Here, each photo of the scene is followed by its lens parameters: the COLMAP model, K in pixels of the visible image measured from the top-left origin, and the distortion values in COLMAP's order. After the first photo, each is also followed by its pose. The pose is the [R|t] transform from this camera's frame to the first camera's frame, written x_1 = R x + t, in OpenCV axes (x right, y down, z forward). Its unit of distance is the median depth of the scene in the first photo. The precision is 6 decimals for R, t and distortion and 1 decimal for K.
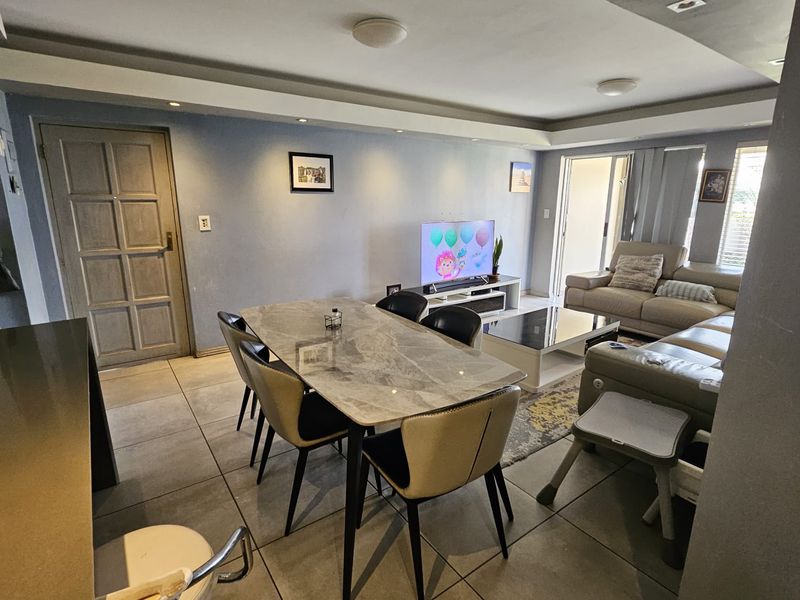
lens RADIAL K [[421.9, 0, 401.7], [0, 421.9, 297.8], [0, 0, 1]] dist [0.000824, -0.004387]
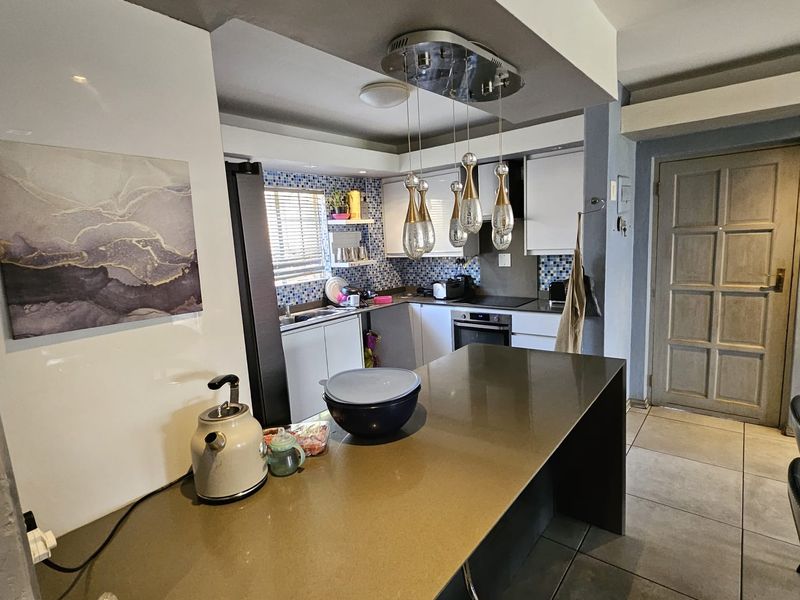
lens RADIAL K [[421.9, 0, 400.2], [0, 421.9, 298.9], [0, 0, 1]] dist [0.000824, -0.004387]
pose [[0.263169, 0.122552, -0.956934, 0.024603], [-0.165451, 0.982937, 0.080381, -0.047687], [0.950457, 0.137172, 0.278955, 0.111764]]
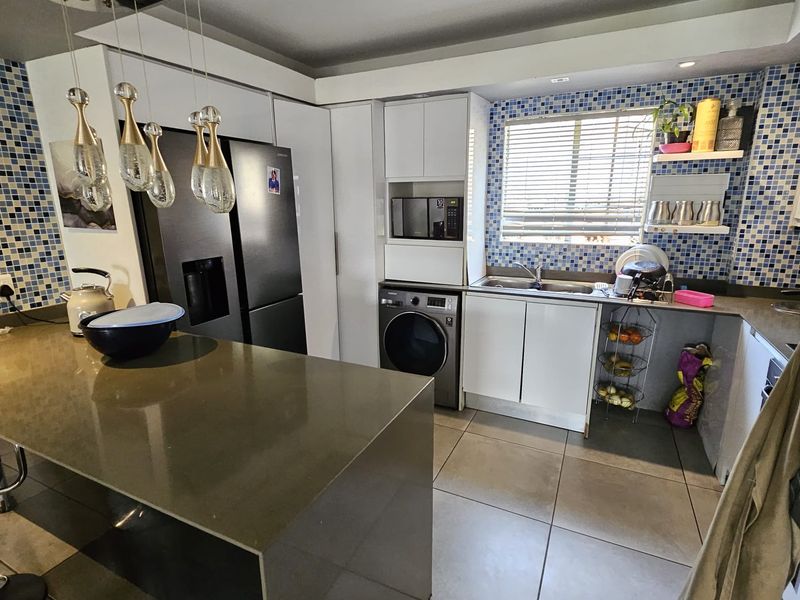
lens RADIAL K [[421.9, 0, 399.6], [0, 421.9, 306.5], [0, 0, 1]] dist [0.000824, -0.004387]
pose [[-0.881888, 0.123797, -0.454915, -0.358261], [-0.099885, 0.893944, 0.436906, -0.165591], [0.460756, 0.430741, -0.775993, 0.653985]]
